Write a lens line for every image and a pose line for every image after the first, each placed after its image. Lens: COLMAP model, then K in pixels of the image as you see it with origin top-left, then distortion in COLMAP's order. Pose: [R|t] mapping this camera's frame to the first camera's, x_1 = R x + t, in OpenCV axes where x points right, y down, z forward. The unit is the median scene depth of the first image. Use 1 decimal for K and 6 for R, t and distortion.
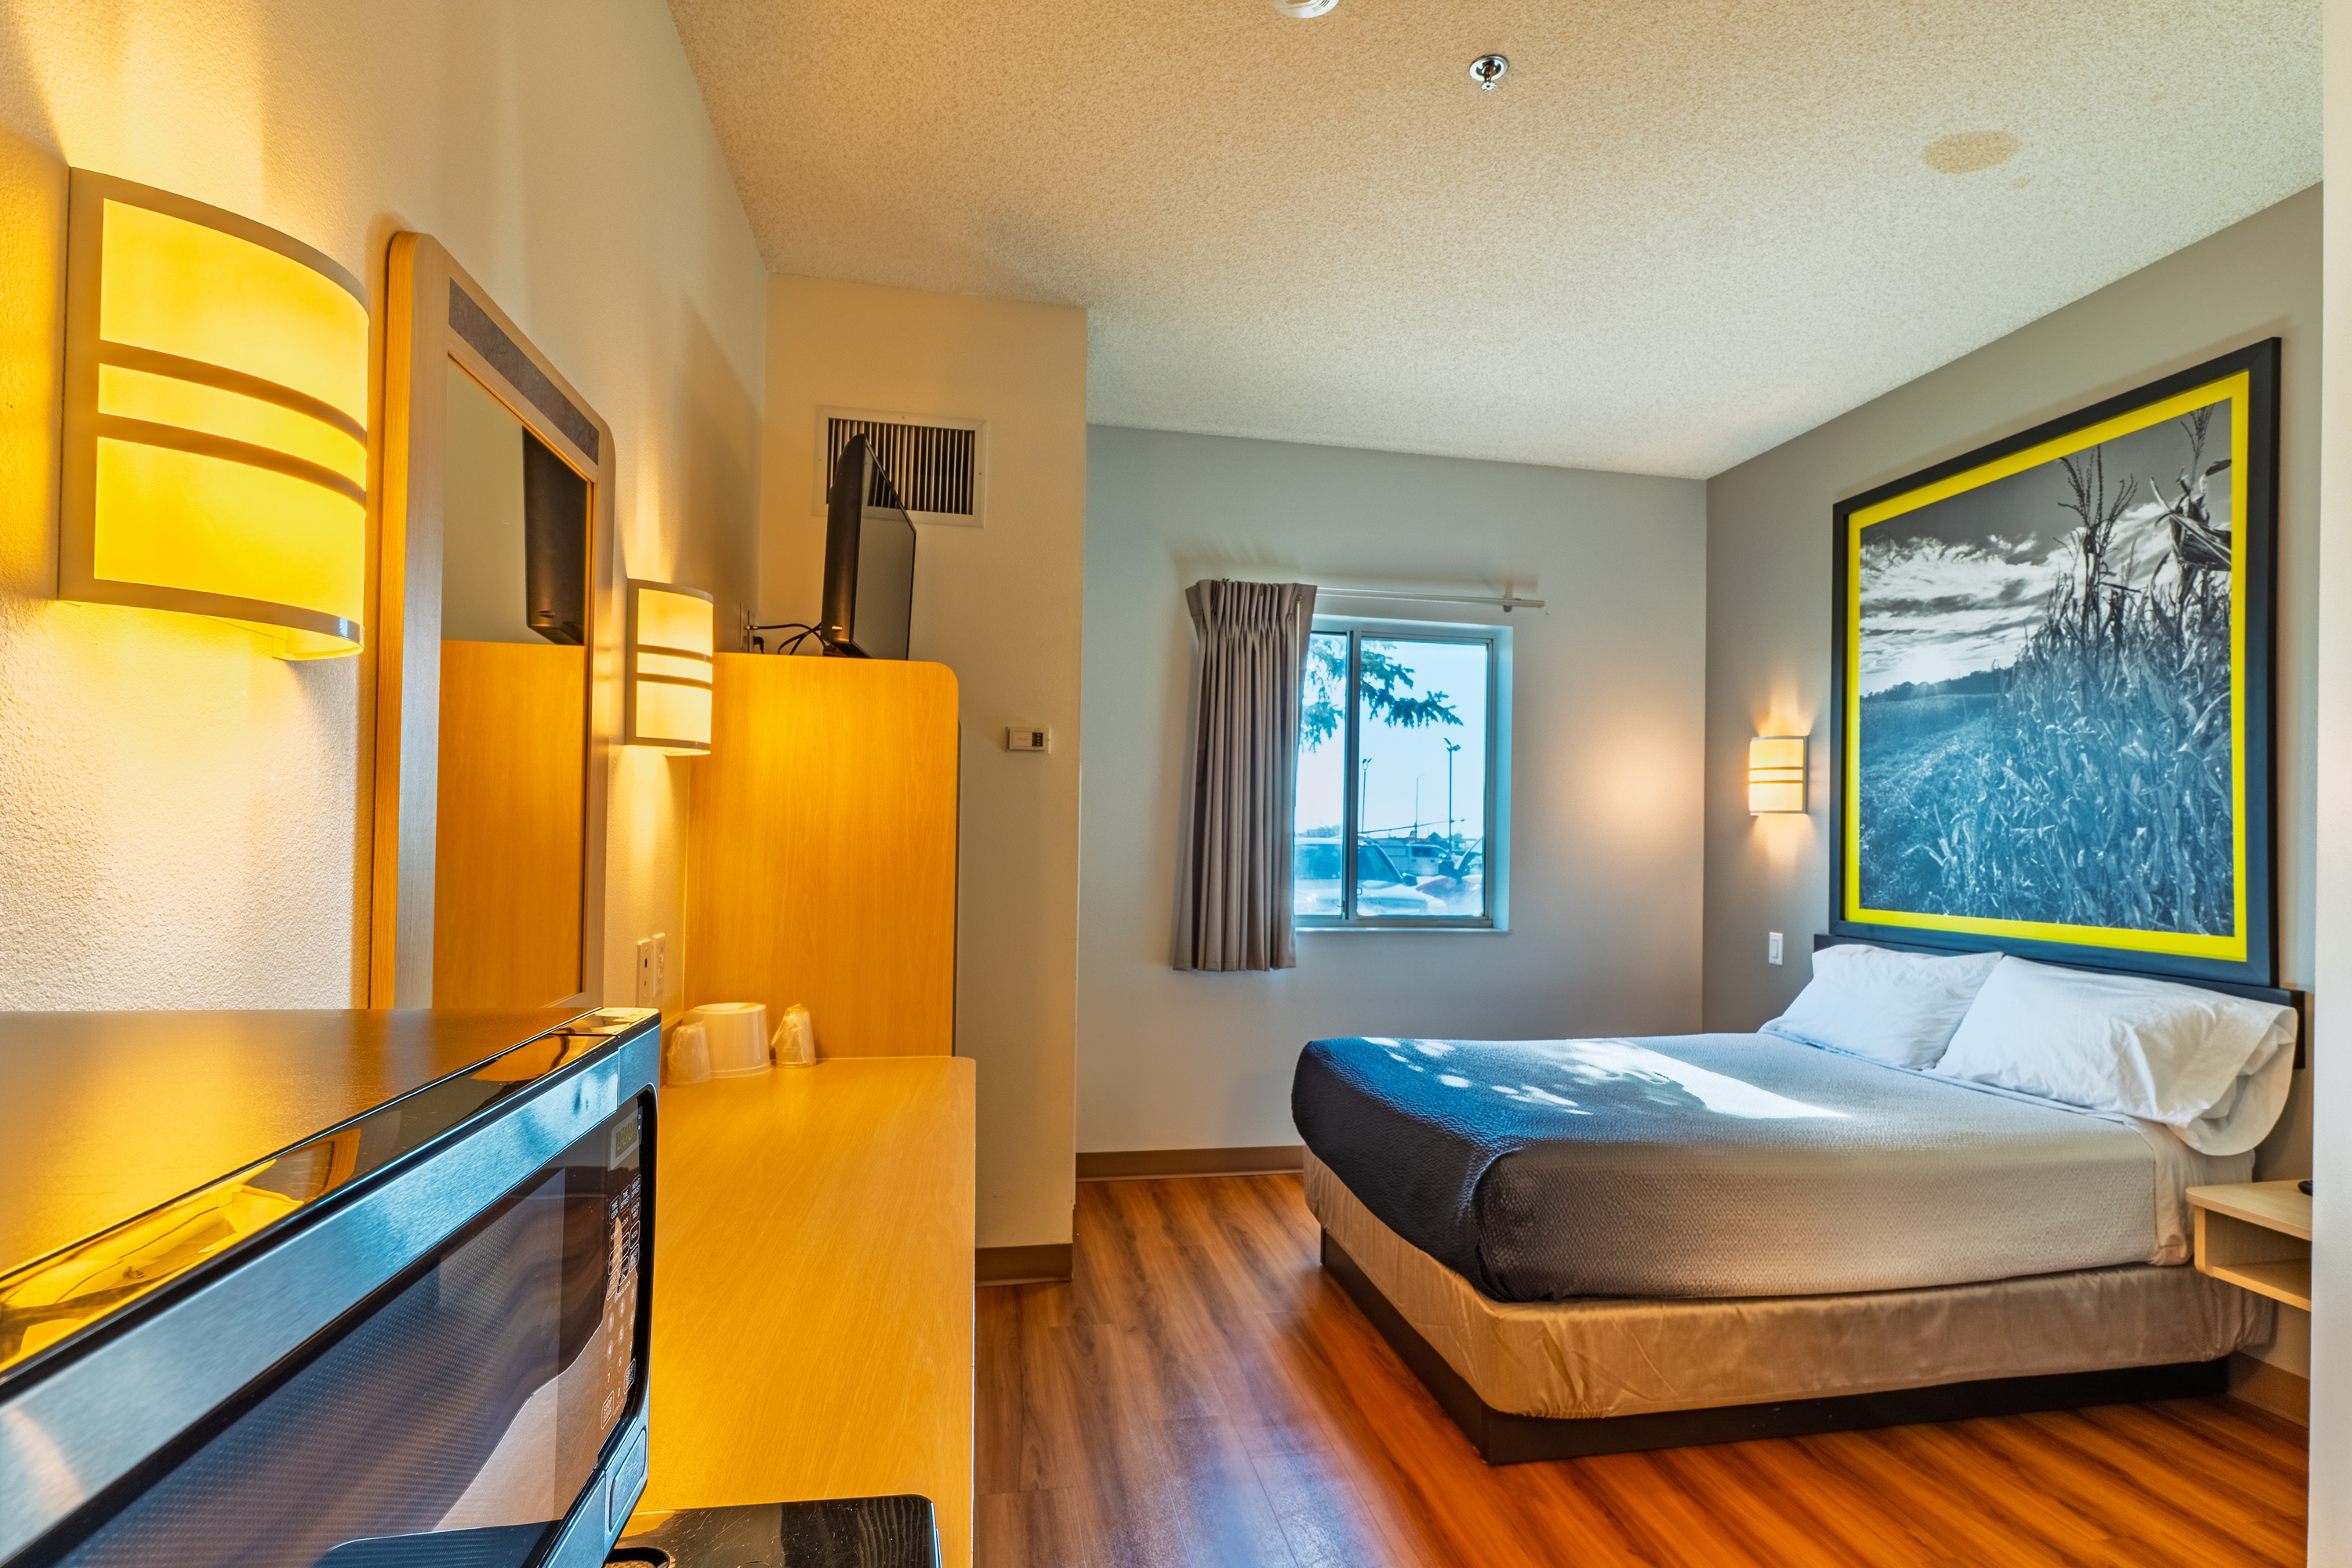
lens RADIAL K [[1152.1, 0, 1214.3], [0, 1152.1, 819.1], [0, 0, 1]] dist [-0.000174, -0.001497]
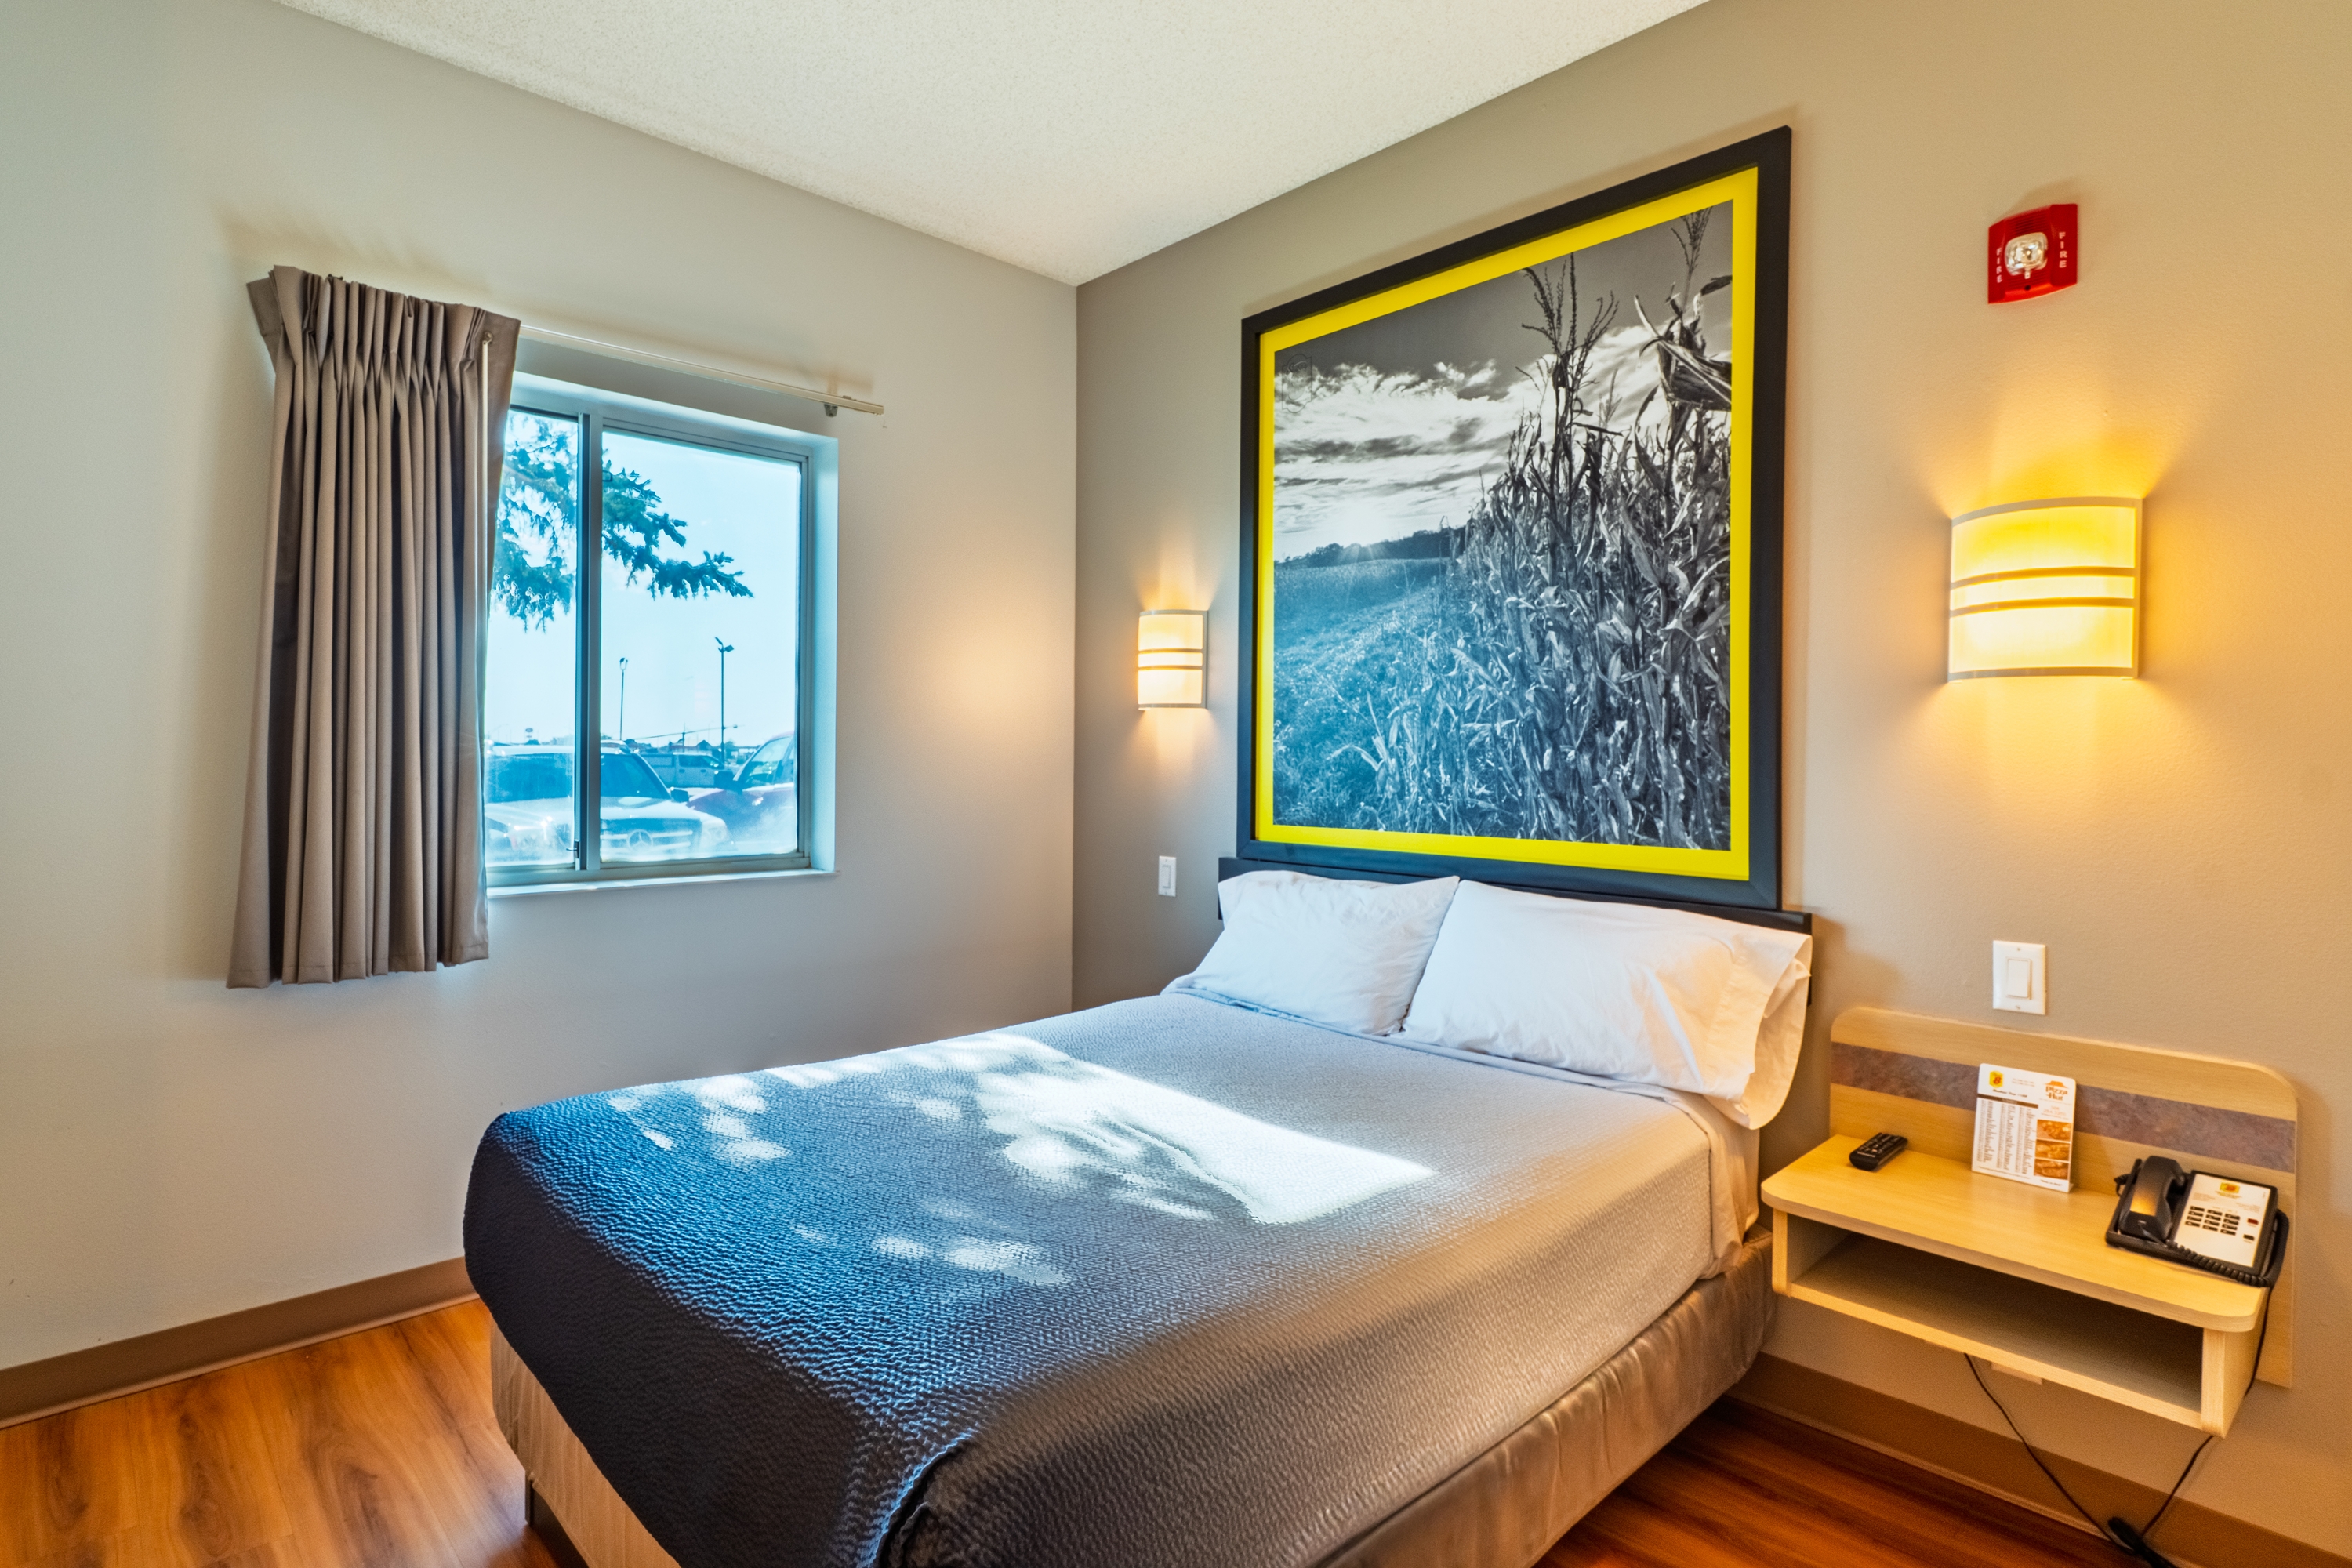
lens RADIAL K [[1170.1, 0, 1126.6], [0, 1170.1, 761.4], [0, 0, 1]] dist [-0.001285, -0.000045]
pose [[0.860535, -0.013216, 0.509219, 0.068442], [-0.001979, 0.999569, 0.029286, 0.011983], [-0.509387, -0.026209, 0.860138, 0.442718]]
